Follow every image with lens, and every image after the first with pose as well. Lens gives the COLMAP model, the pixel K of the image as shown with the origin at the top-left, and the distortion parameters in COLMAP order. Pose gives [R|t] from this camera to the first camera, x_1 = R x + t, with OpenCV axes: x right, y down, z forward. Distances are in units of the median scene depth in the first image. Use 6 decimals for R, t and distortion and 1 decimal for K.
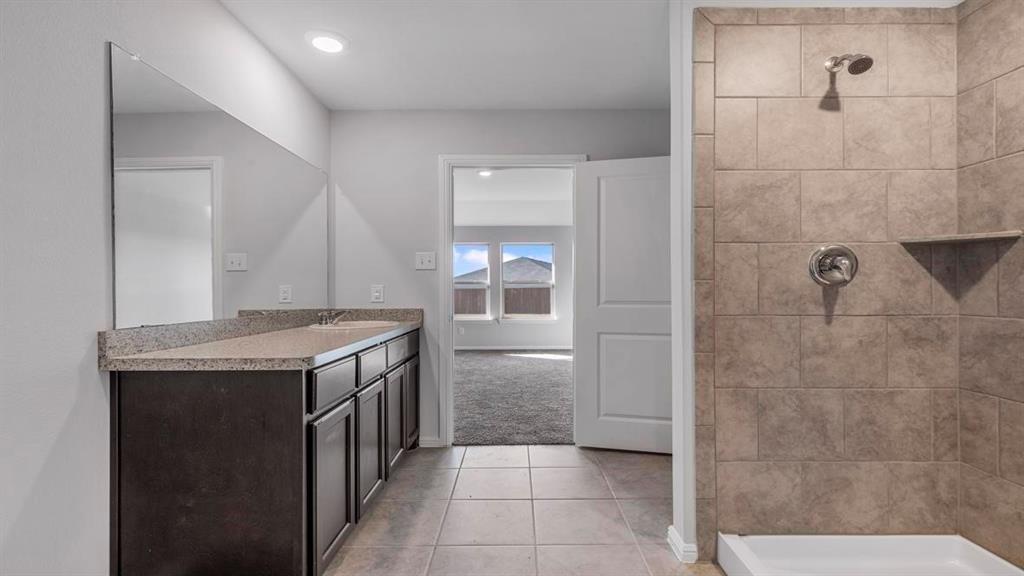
lens RADIAL K [[462.9, 0, 513.3], [0, 462.9, 289.9], [0, 0, 1]] dist [0.007548, -0.000923]
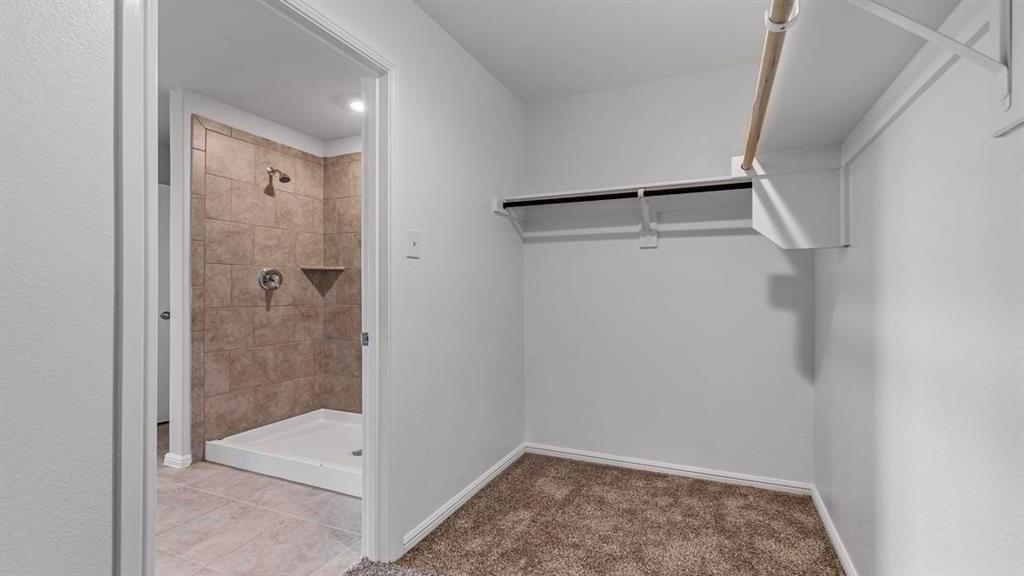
lens RADIAL K [[462.9, 0, 519.6], [0, 462.9, 287.0], [0, 0, 1]] dist [0.007548, -0.000923]
pose [[0.403982, 0.008388, 0.914729, -0.603807], [-0.004292, 0.999964, -0.007274, -0.011953], [-0.914757, -0.000987, 0.404003, -0.658907]]
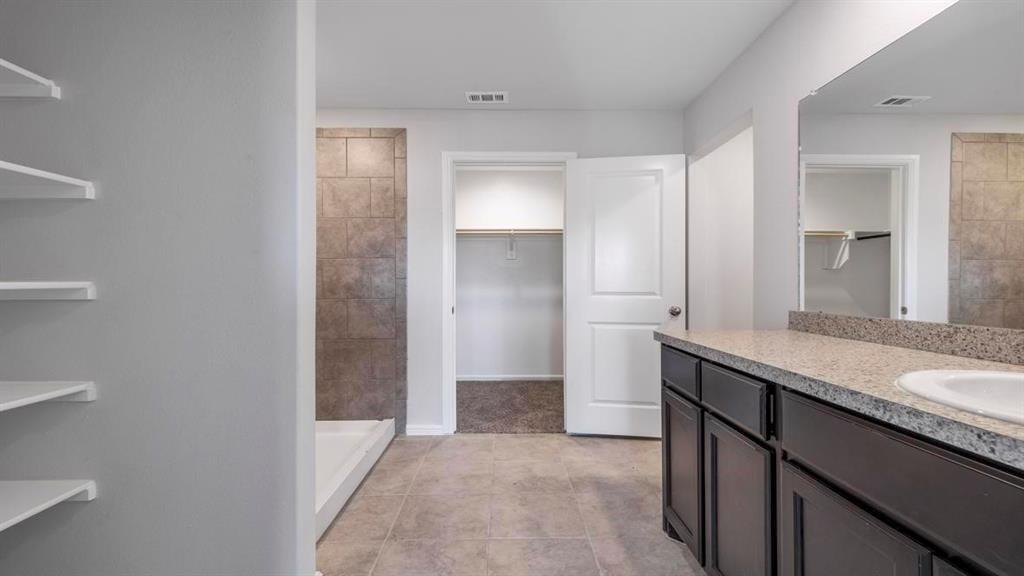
lens RADIAL K [[462.9, 0, 512.4], [0, 462.9, 285.9], [0, 0, 1]] dist [0.007548, -0.000923]
pose [[-0.999603, 0.003709, -0.027914, 0.046735], [0.003726, 0.999993, -0.000530, 0.004678], [0.027911, -0.000634, -0.999610, 2.013294]]
